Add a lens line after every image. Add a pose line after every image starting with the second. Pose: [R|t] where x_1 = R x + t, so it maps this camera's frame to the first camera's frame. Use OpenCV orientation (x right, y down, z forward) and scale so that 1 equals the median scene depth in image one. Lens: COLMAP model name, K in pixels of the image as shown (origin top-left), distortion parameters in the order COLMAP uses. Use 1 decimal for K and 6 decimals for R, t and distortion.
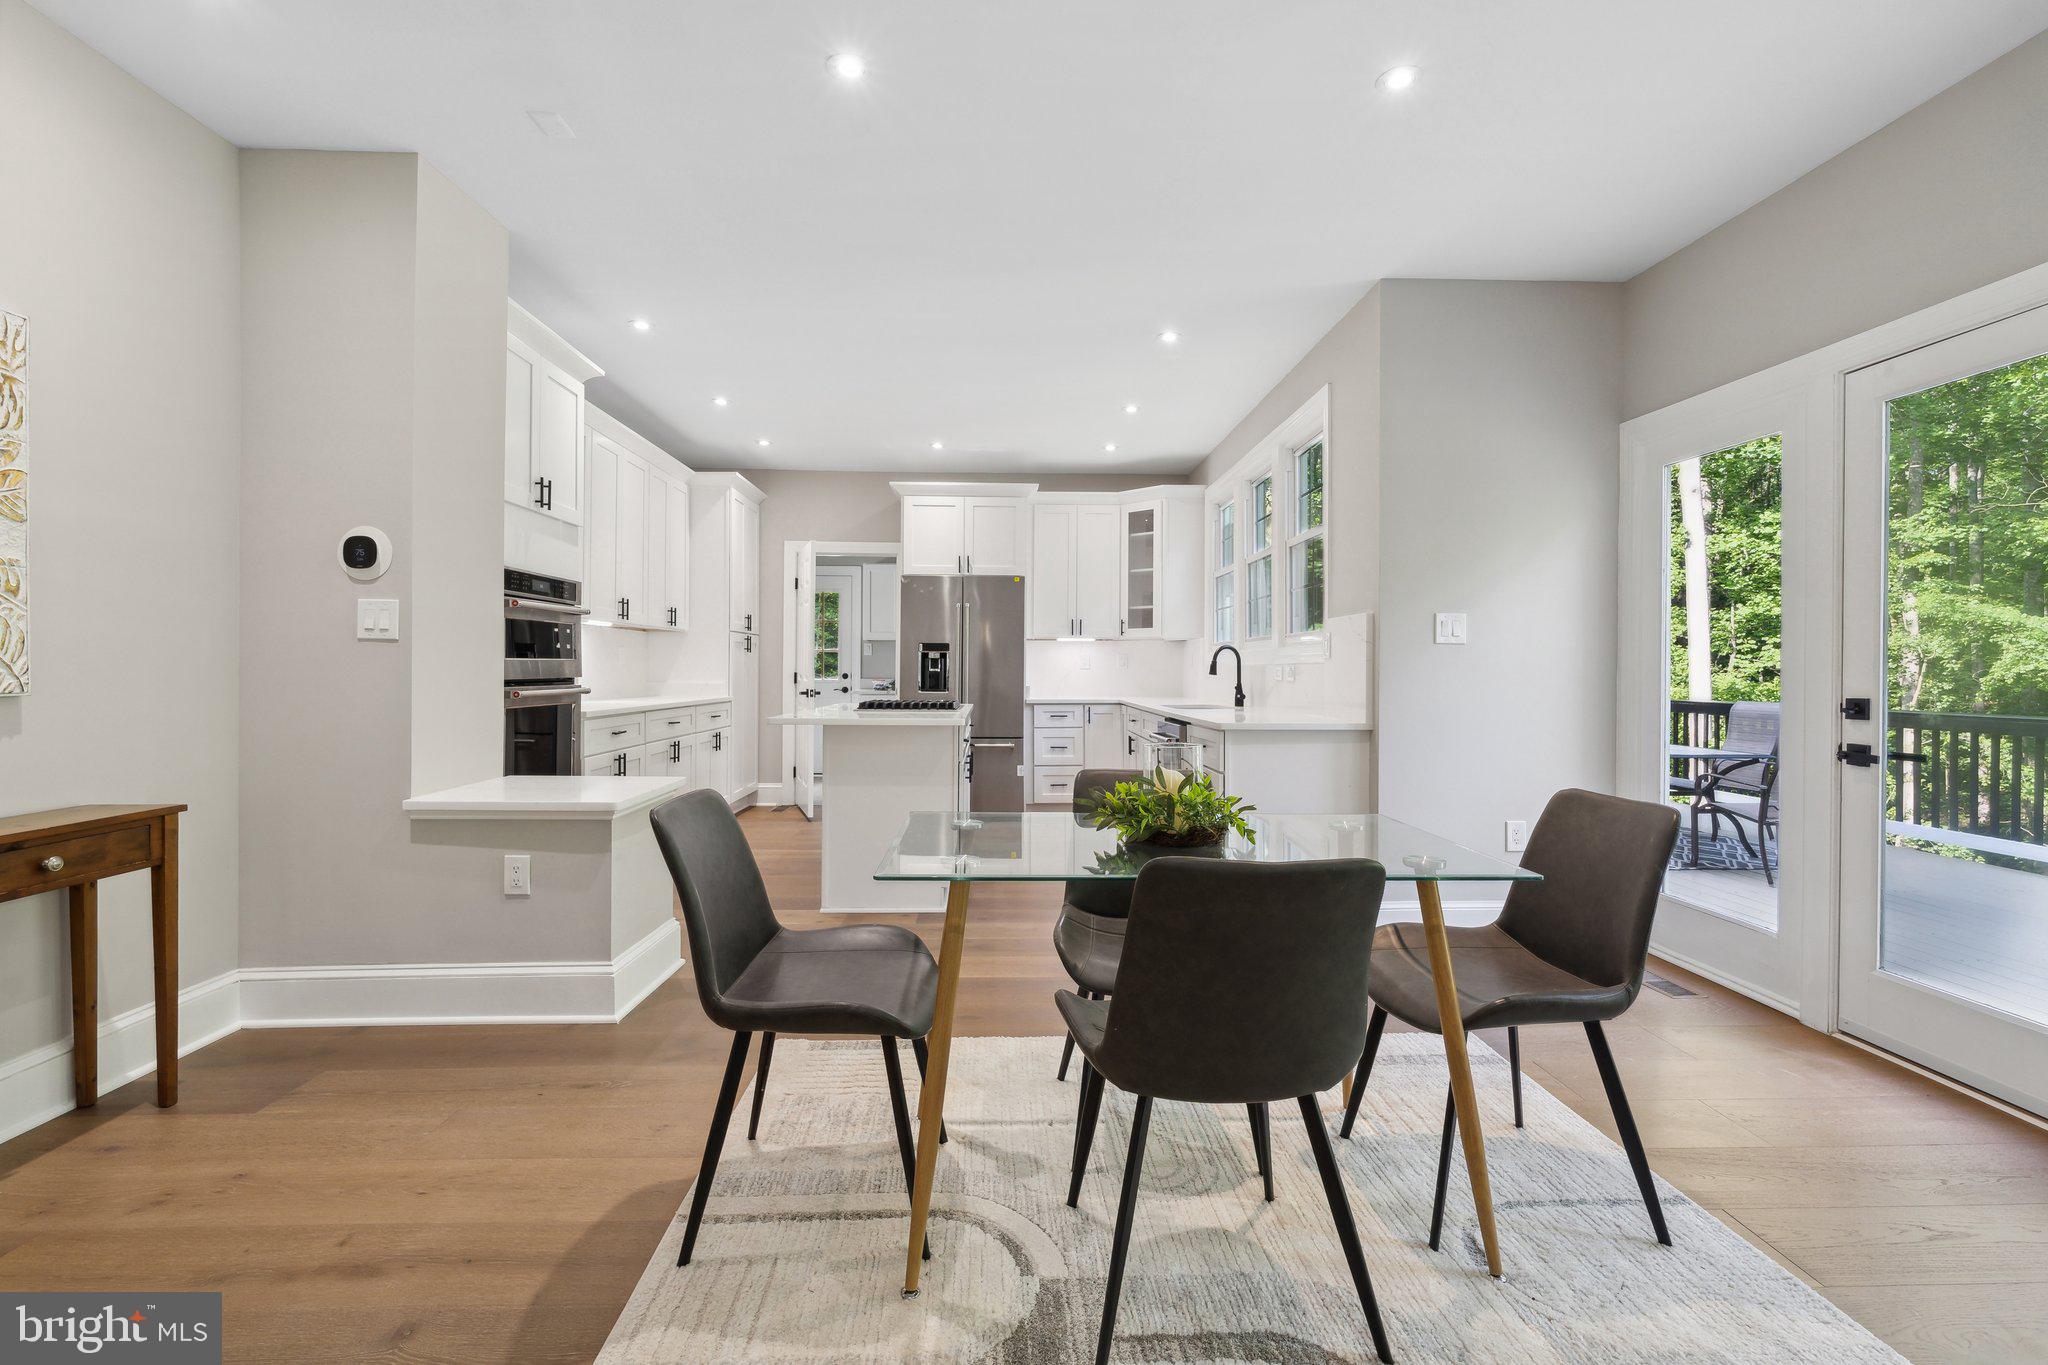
lens RADIAL K [[917.0, 0, 1027.7], [0, 917.0, 660.6], [0, 0, 1]] dist [-0.004394, -0.000105]
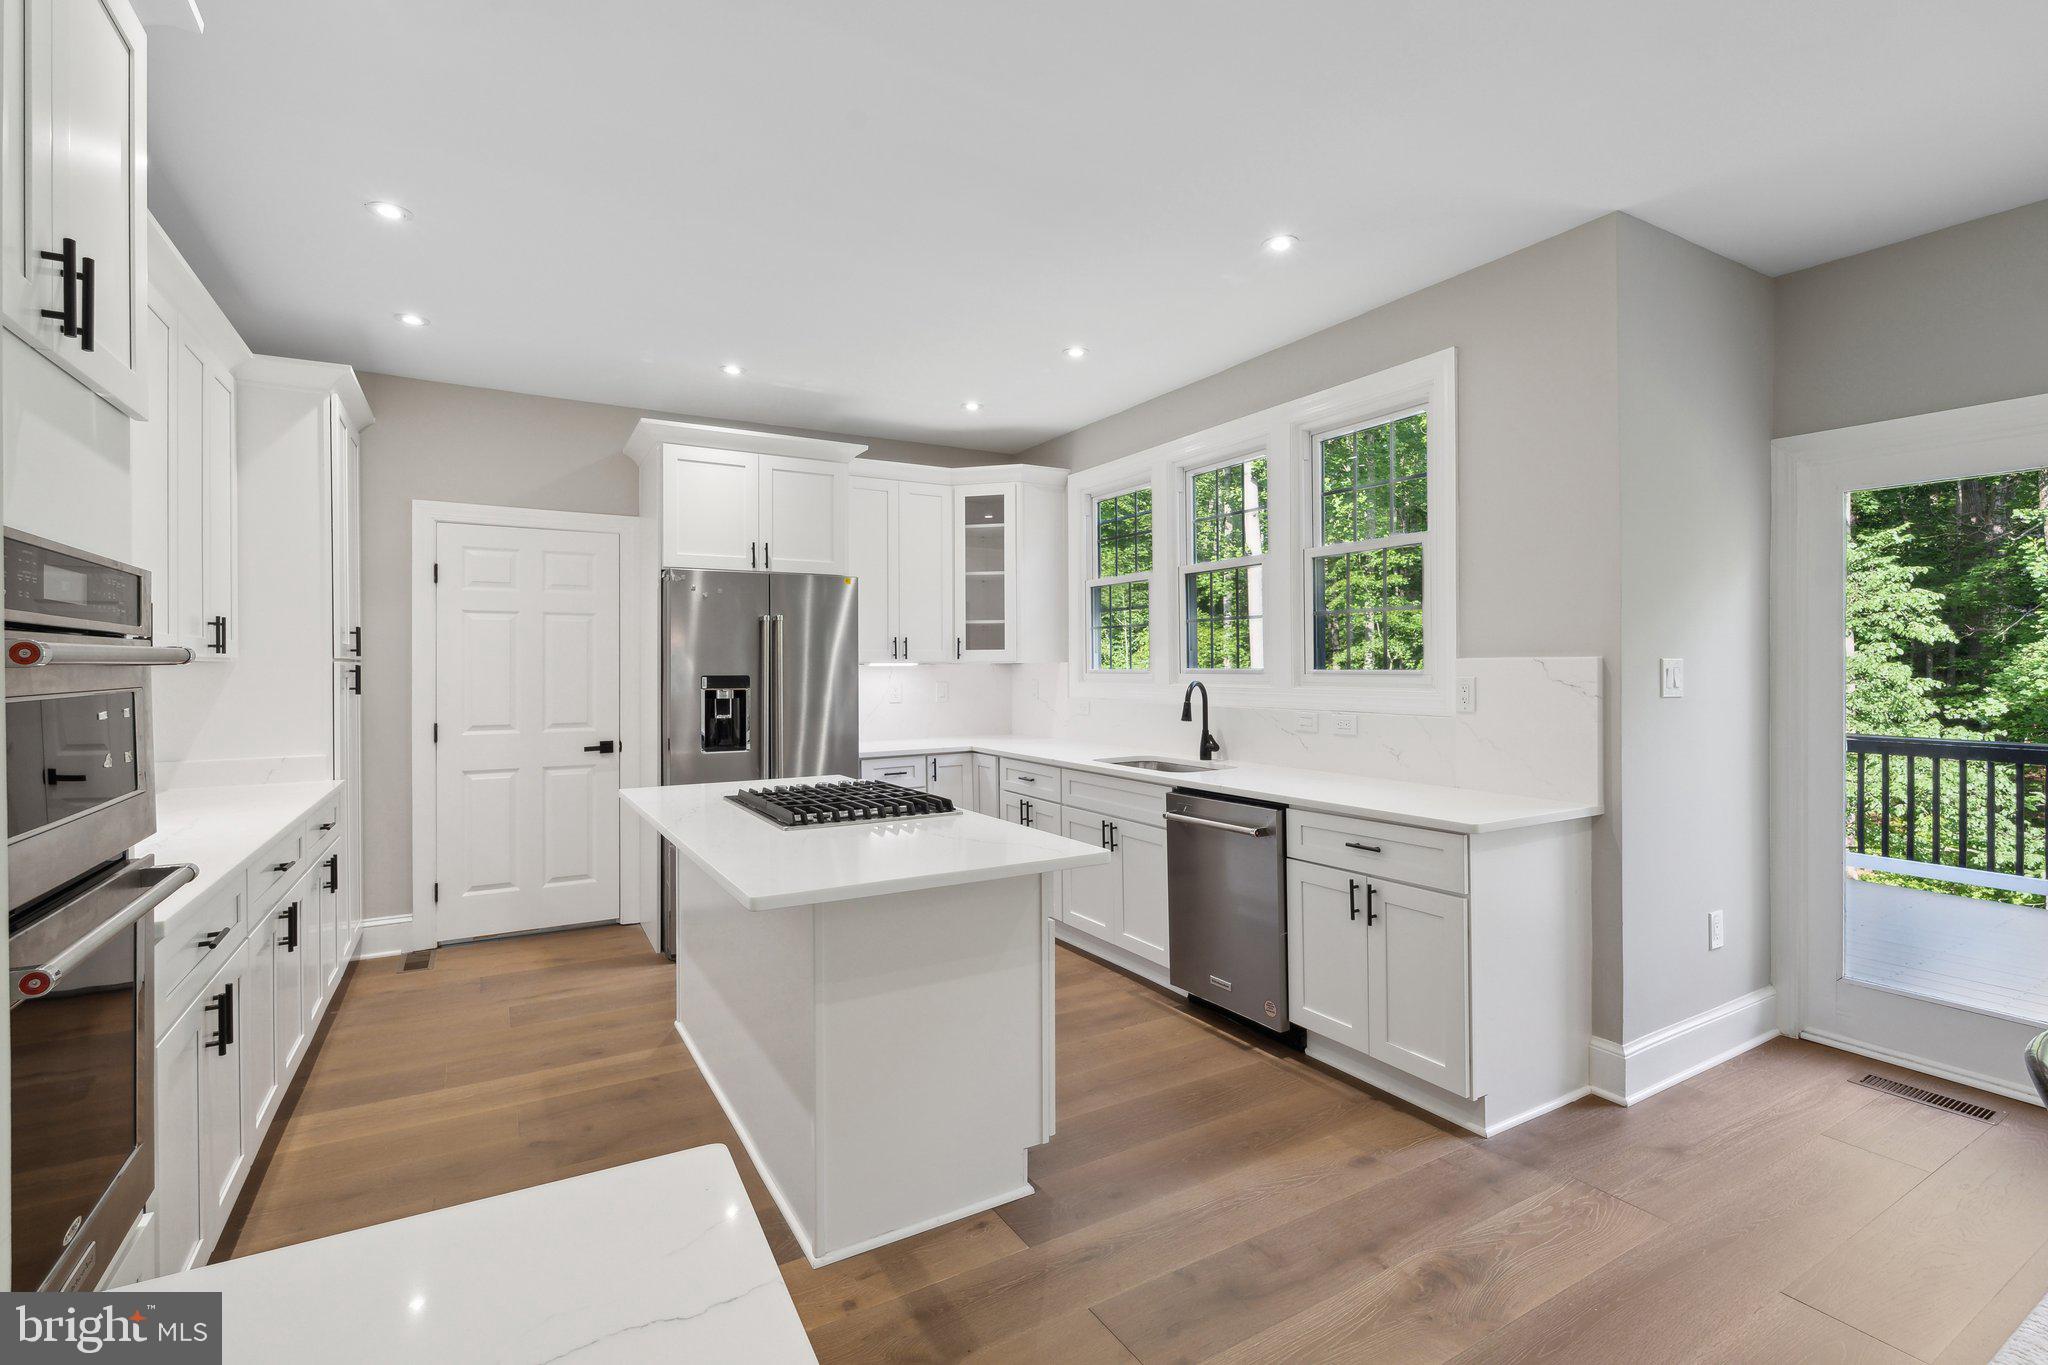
lens RADIAL K [[917.0, 0, 1034.0], [0, 917.0, 660.4], [0, 0, 1]] dist [-0.004394, -0.000105]
pose [[0.876314, -0.007014, 0.481689, -0.222796], [0.005071, 0.999973, 0.005335, -0.032007], [-0.481713, -0.002232, 0.876326, 0.328961]]
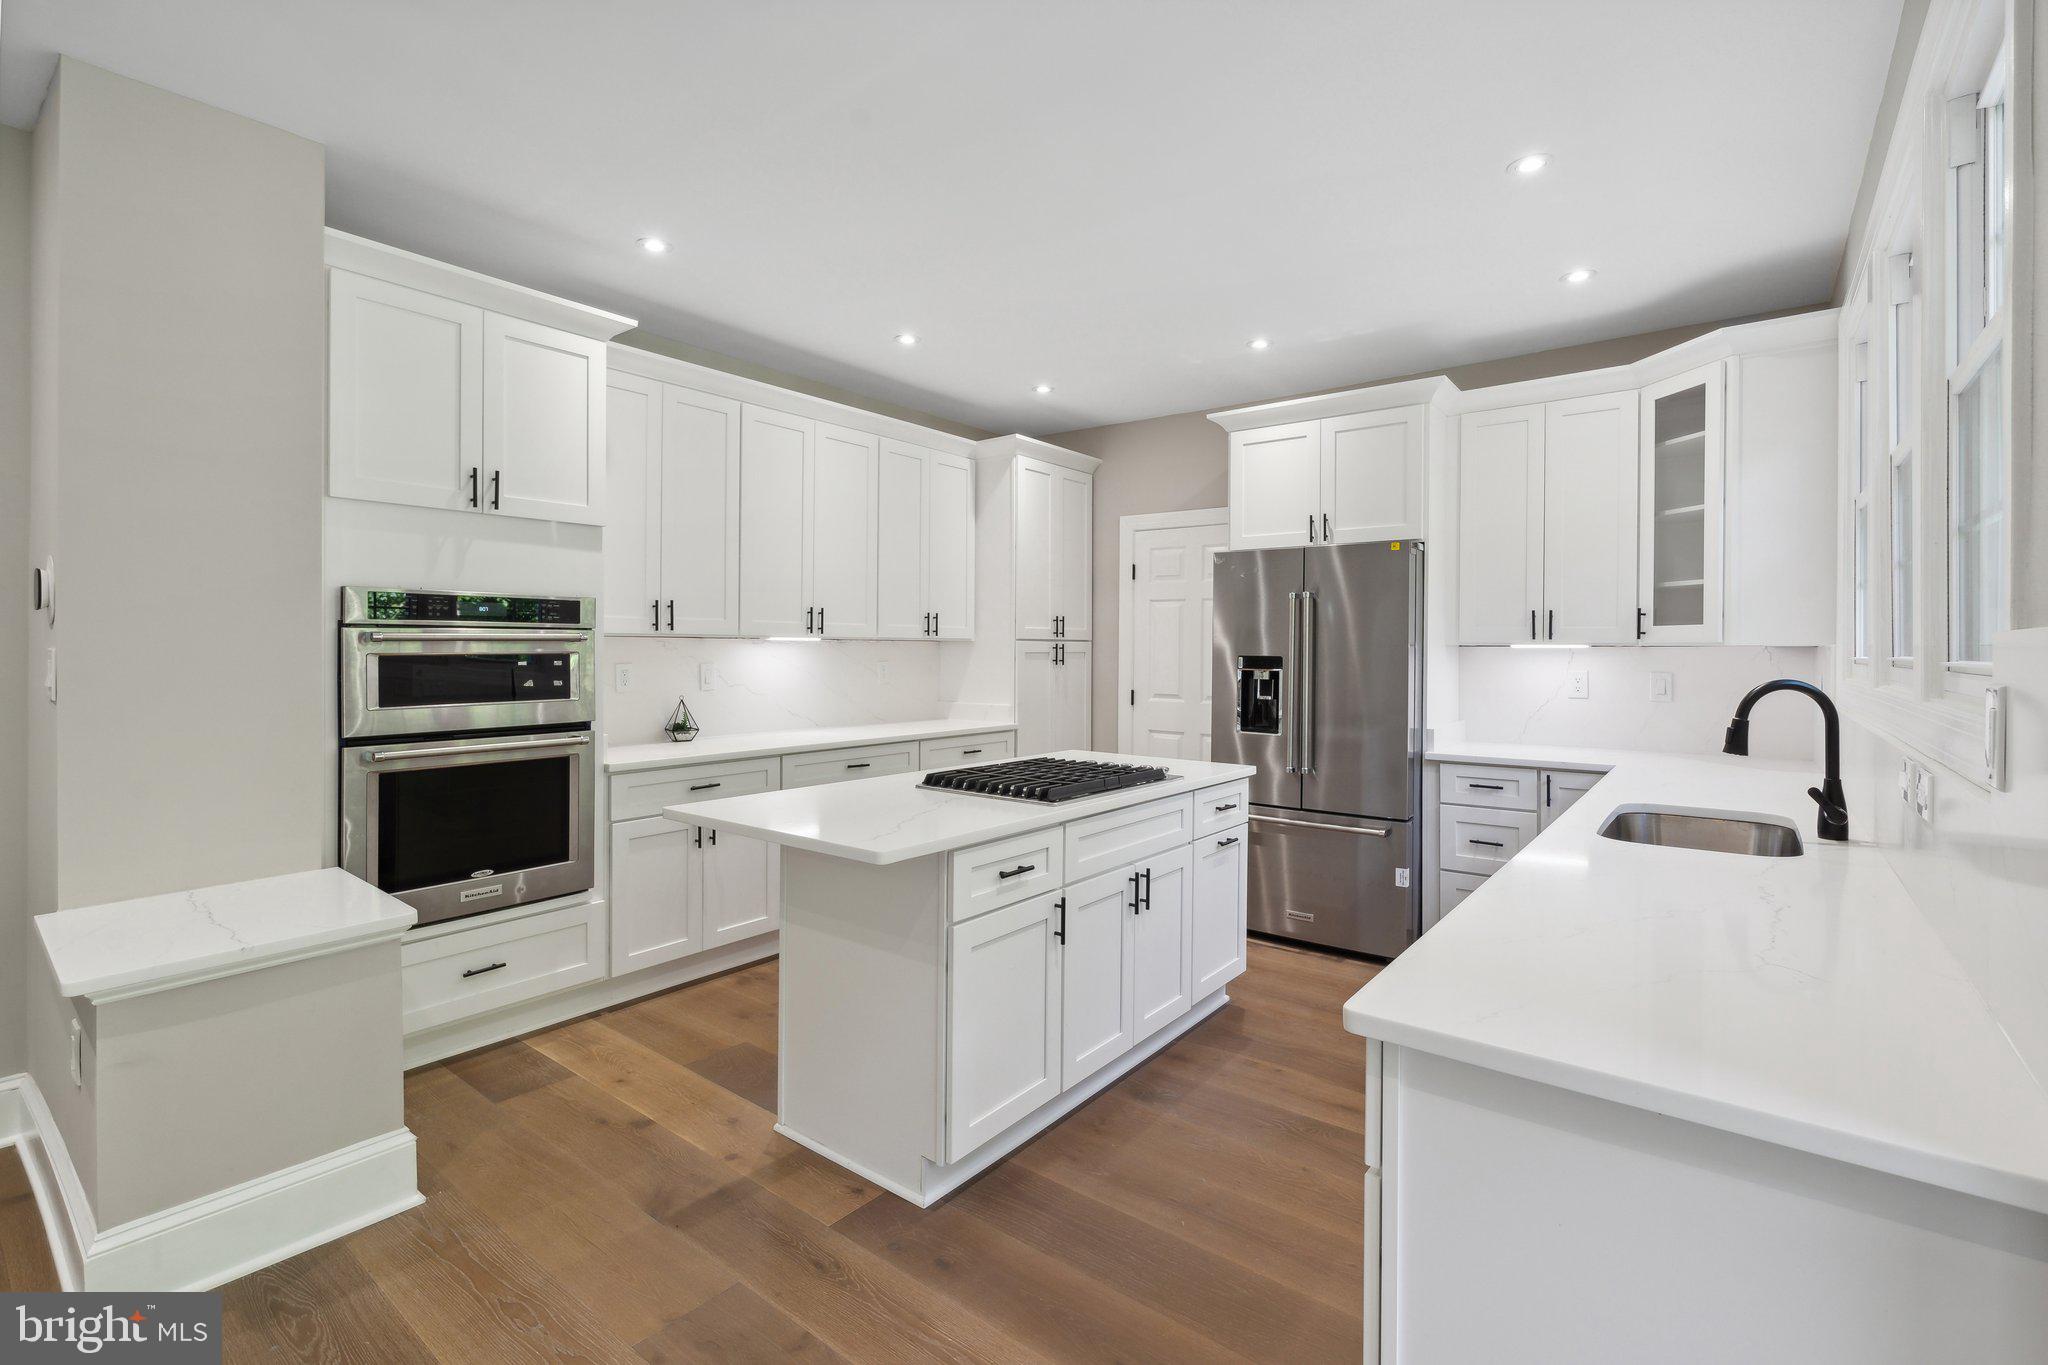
lens RADIAL K [[917.0, 0, 1029.4], [0, 917.0, 644.2], [0, 0, 1]] dist [-0.004394, -0.000105]
pose [[0.769964, -0.003680, -0.638077, 0.180245], [0.005197, 0.999986, 0.000505, -0.028373], [0.638066, -0.003705, 0.769973, 0.407338]]
